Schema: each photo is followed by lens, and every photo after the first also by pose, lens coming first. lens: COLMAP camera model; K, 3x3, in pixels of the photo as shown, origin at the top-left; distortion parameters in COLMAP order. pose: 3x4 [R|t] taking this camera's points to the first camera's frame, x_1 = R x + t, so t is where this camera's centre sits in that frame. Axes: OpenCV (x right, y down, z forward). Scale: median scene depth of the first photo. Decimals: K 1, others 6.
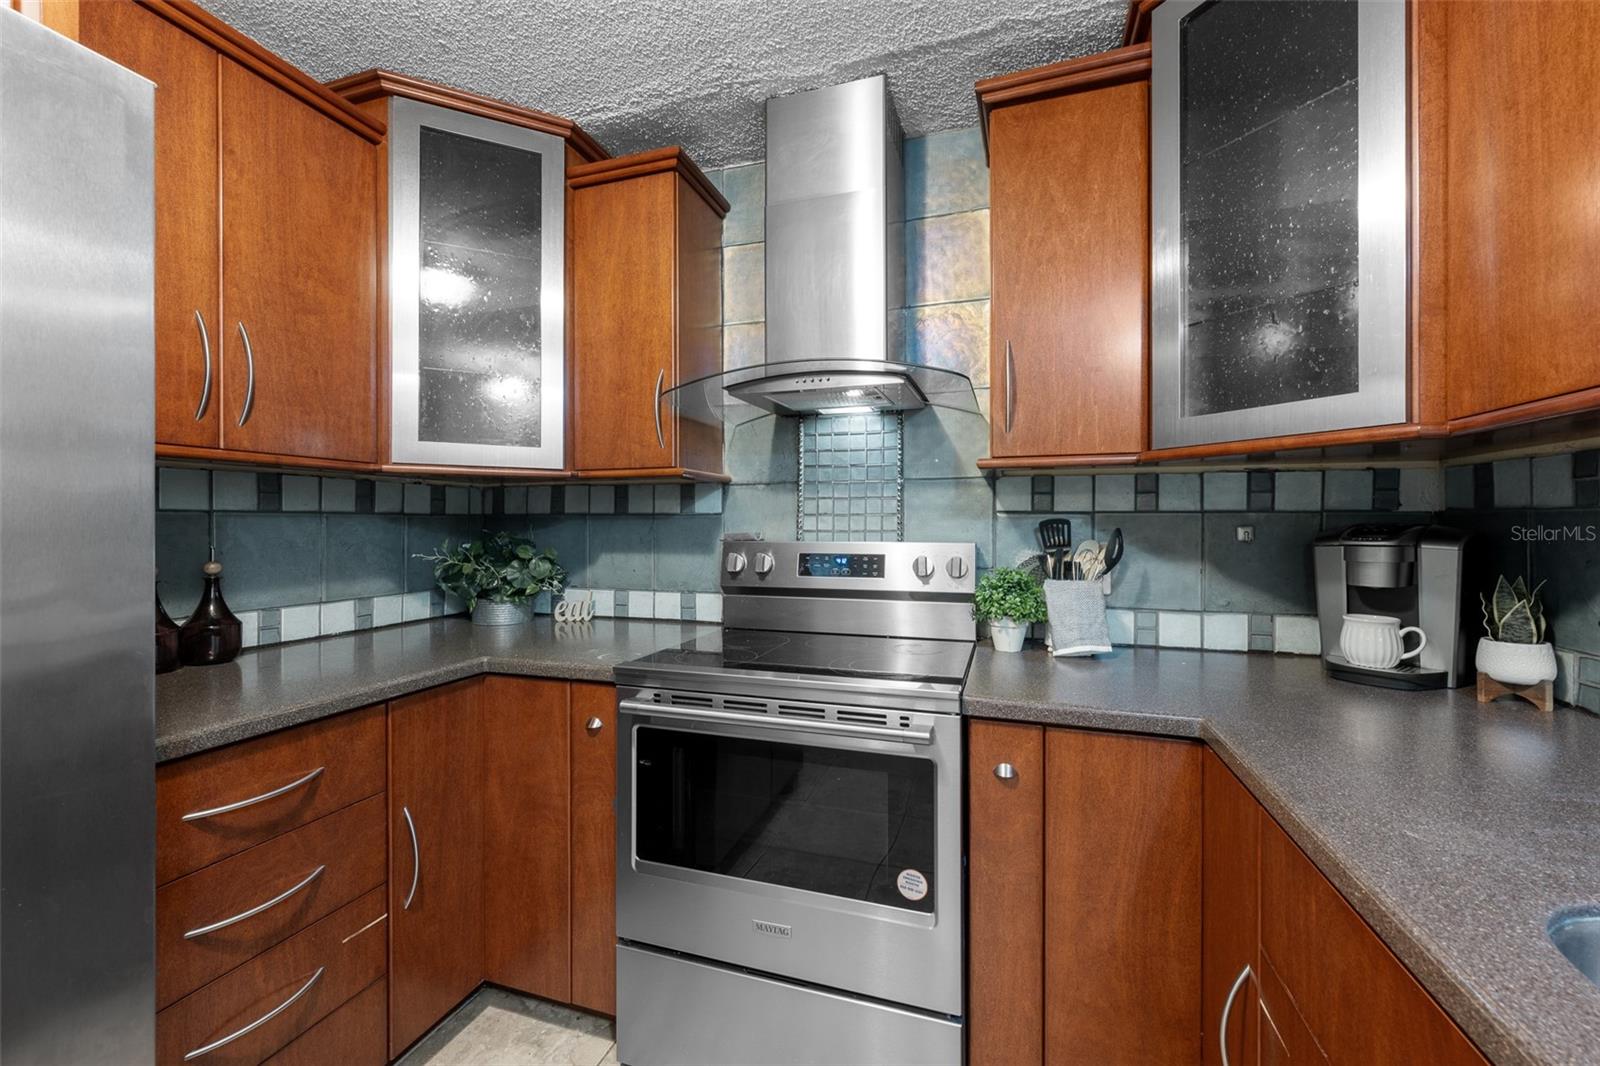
lens RADIAL K [[638.8, 0, 798.0], [0, 638.8, 522.8], [0, 0, 1]] dist [-0.000535, -0.000452]
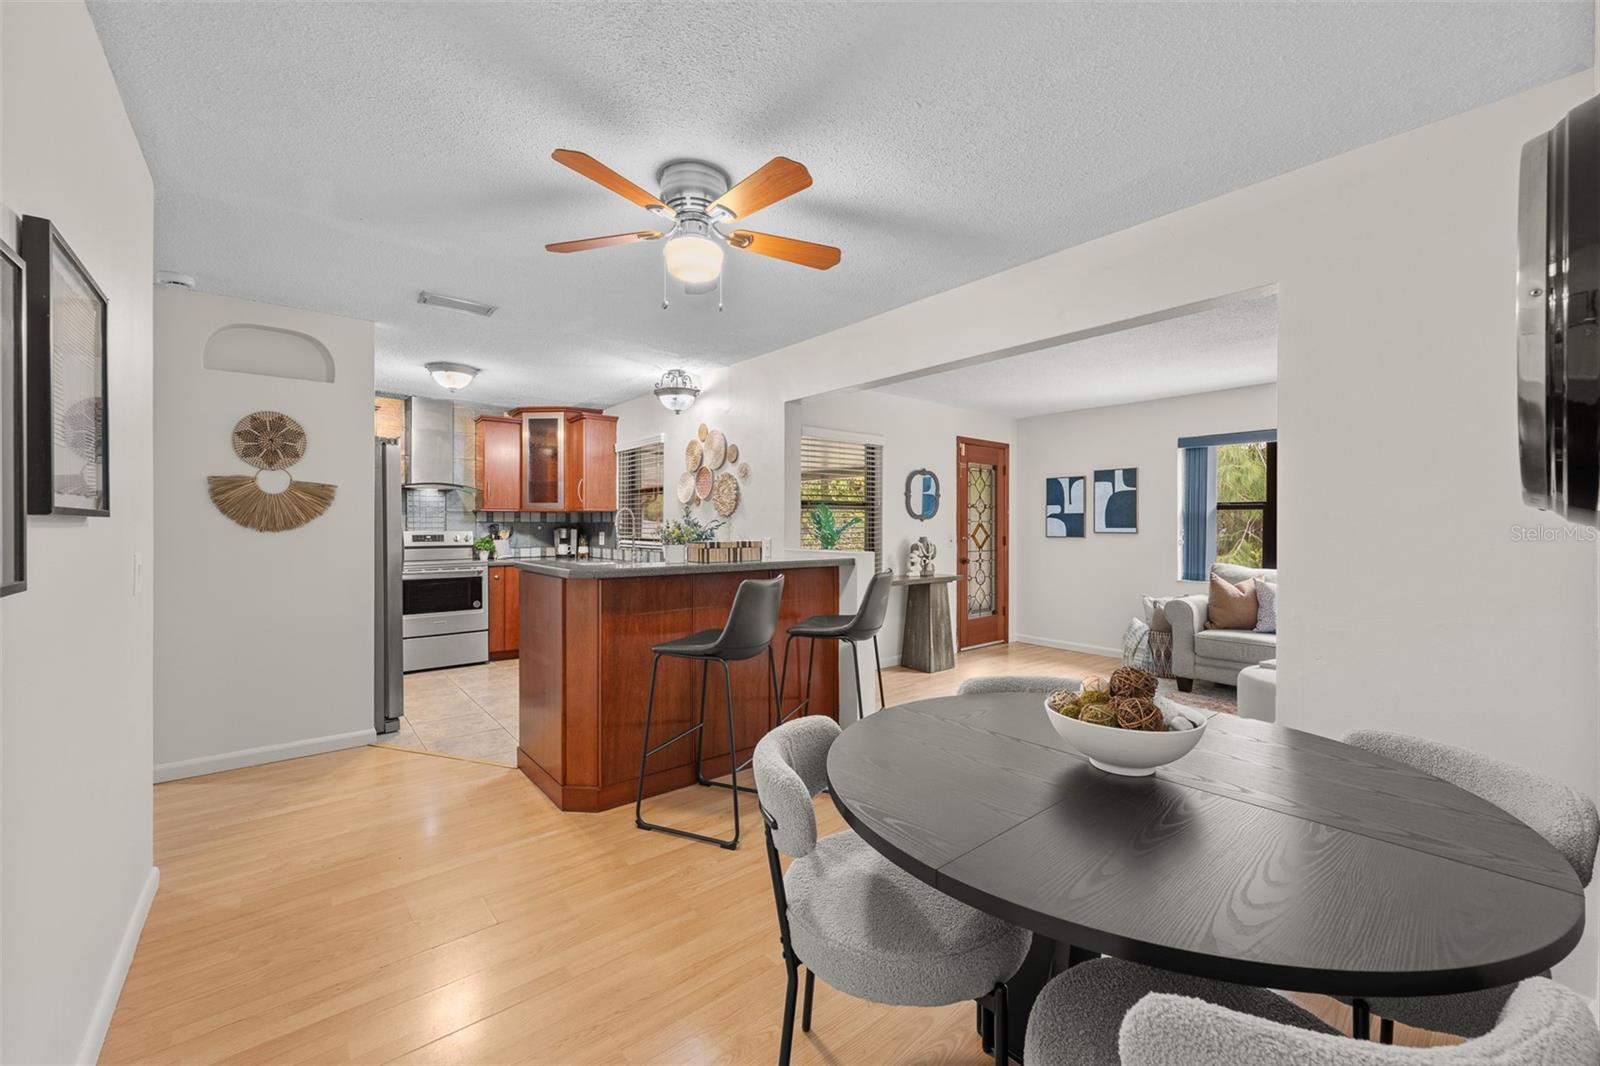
lens RADIAL K [[638.8, 0, 803.2], [0, 638.8, 528.3], [0, 0, 1]] dist [-0.000535, -0.000452]
pose [[0.530413, -0.002969, 0.847734, -1.895834], [0.000163, 0.999994, 0.003400, 0.006241], [-0.847740, -0.001666, 0.530410, -2.628489]]
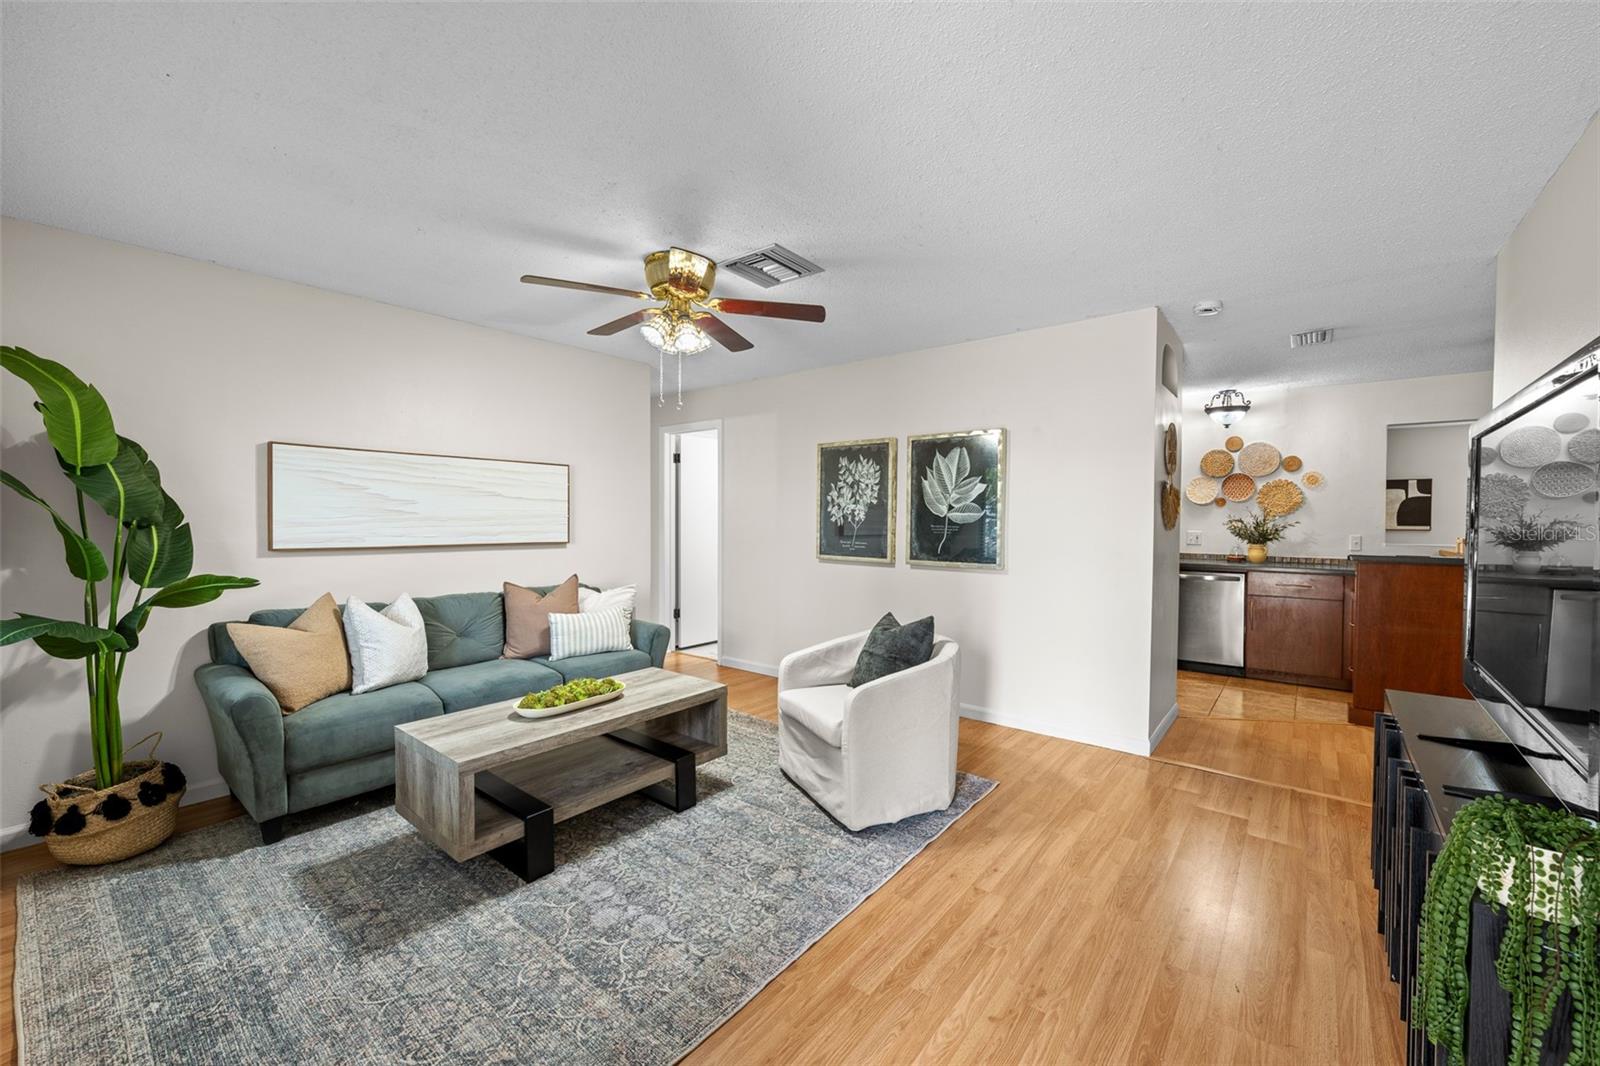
lens RADIAL K [[638.8, 0, 792.9], [0, 638.8, 536.3], [0, 0, 1]] dist [-0.000535, -0.000452]
pose [[0.348705, -0.020157, 0.937016, -3.806011], [-0.003410, 0.999735, 0.022775, 0.002339], [-0.937226, -0.011137, 0.348544, 0.460034]]
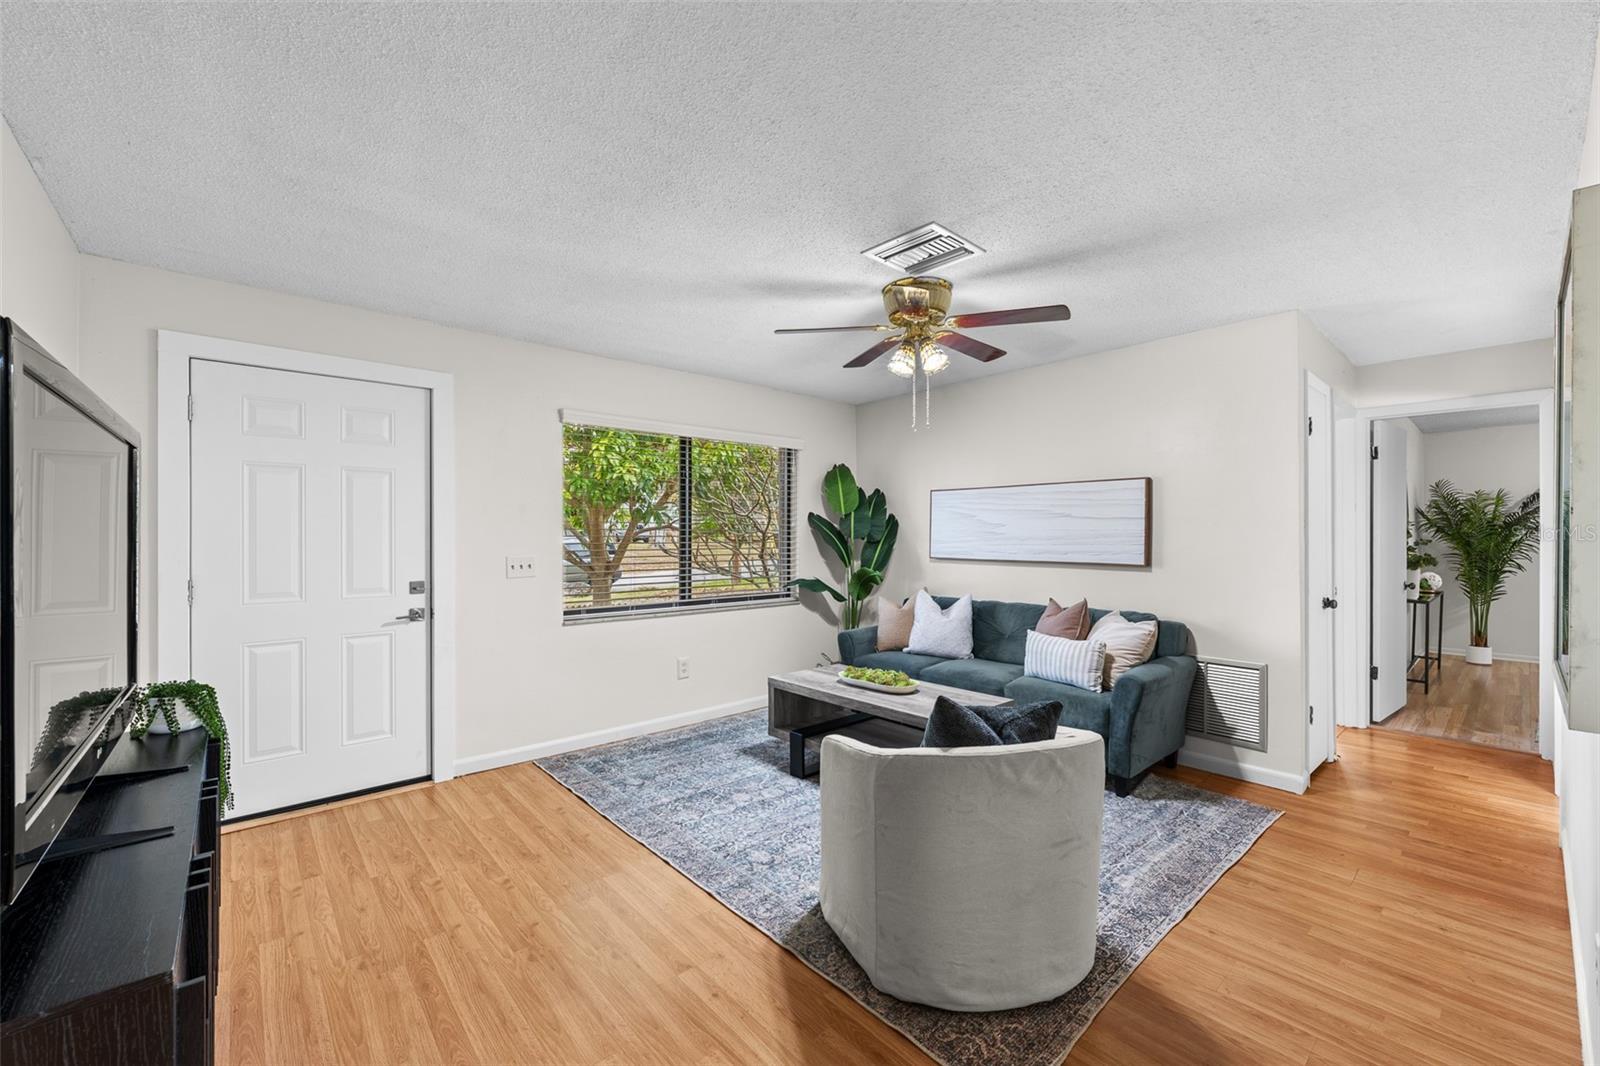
lens RADIAL K [[638.8, 0, 806.4], [0, 638.8, 529.0], [0, 0, 1]] dist [-0.000535, -0.000452]
pose [[0.866919, -0.004751, -0.498426, -1.519761], [-0.001749, 0.999919, -0.012574, -0.009578], [0.498446, 0.011772, 0.866841, -0.401047]]
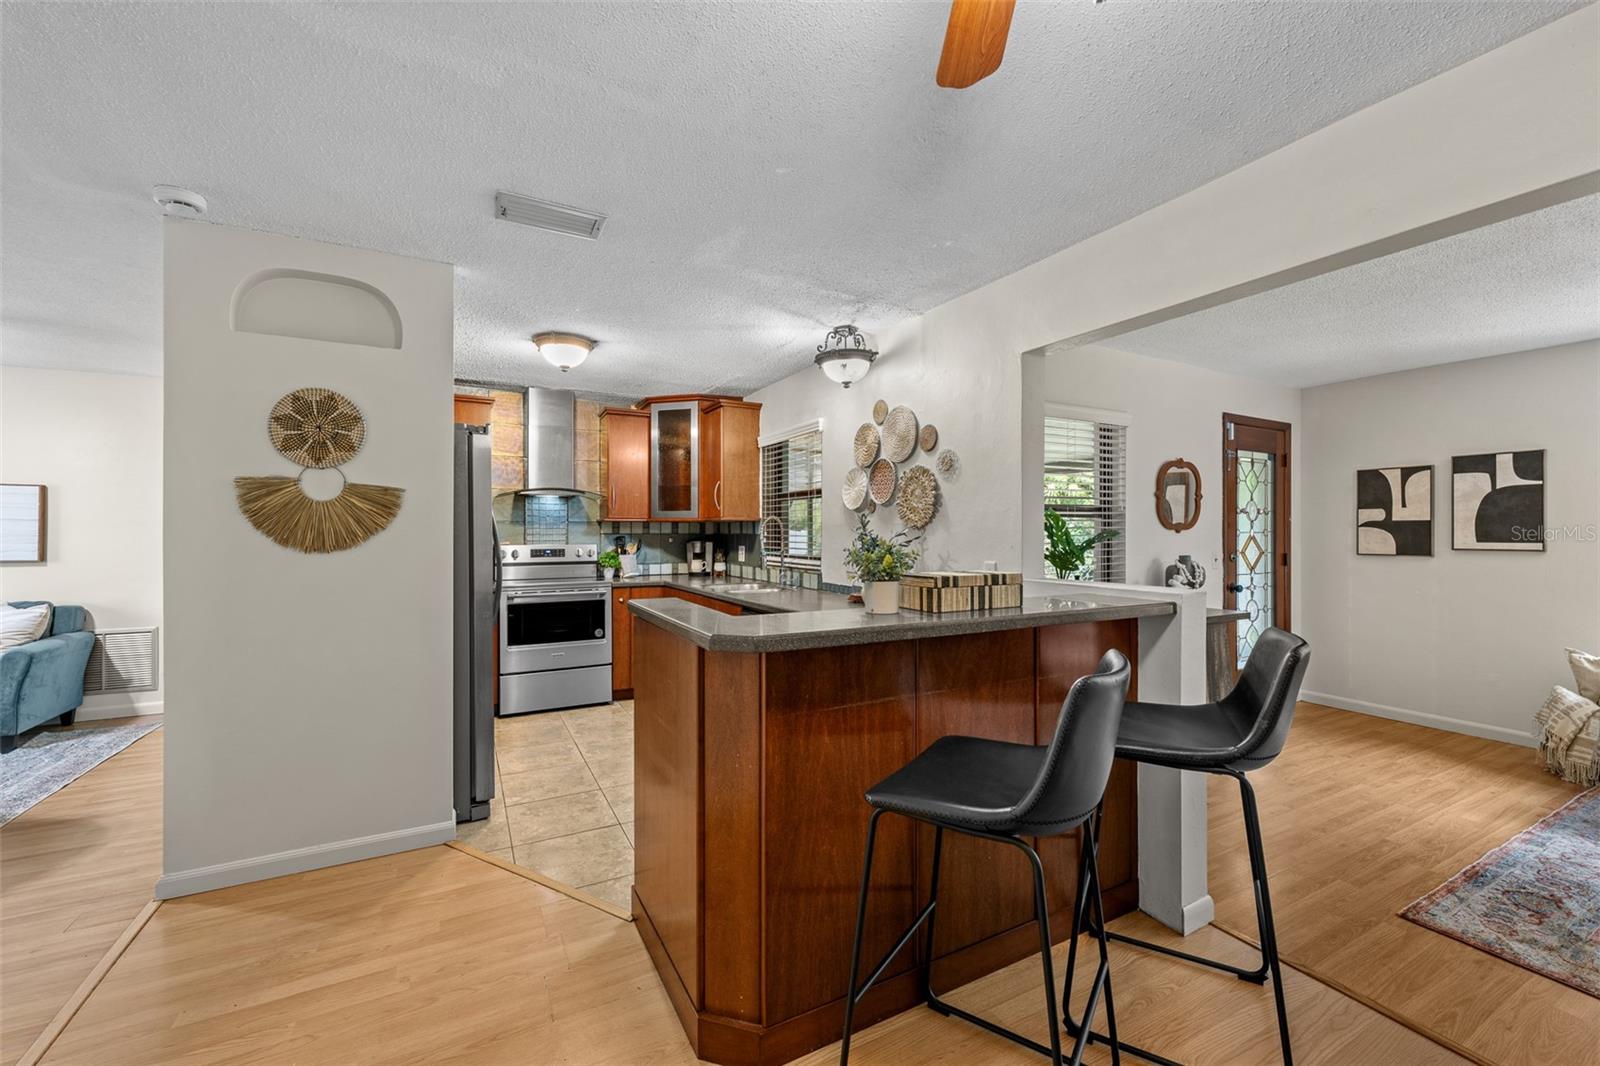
lens RADIAL K [[638.8, 0, 800.2], [0, 638.8, 535.5], [0, 0, 1]] dist [-0.000535, -0.000452]
pose [[0.686606, -0.003291, 0.727022, -1.364548], [0.000800, 0.999993, 0.003772, -0.022351], [-0.727029, -0.002008, 0.686604, -1.924551]]
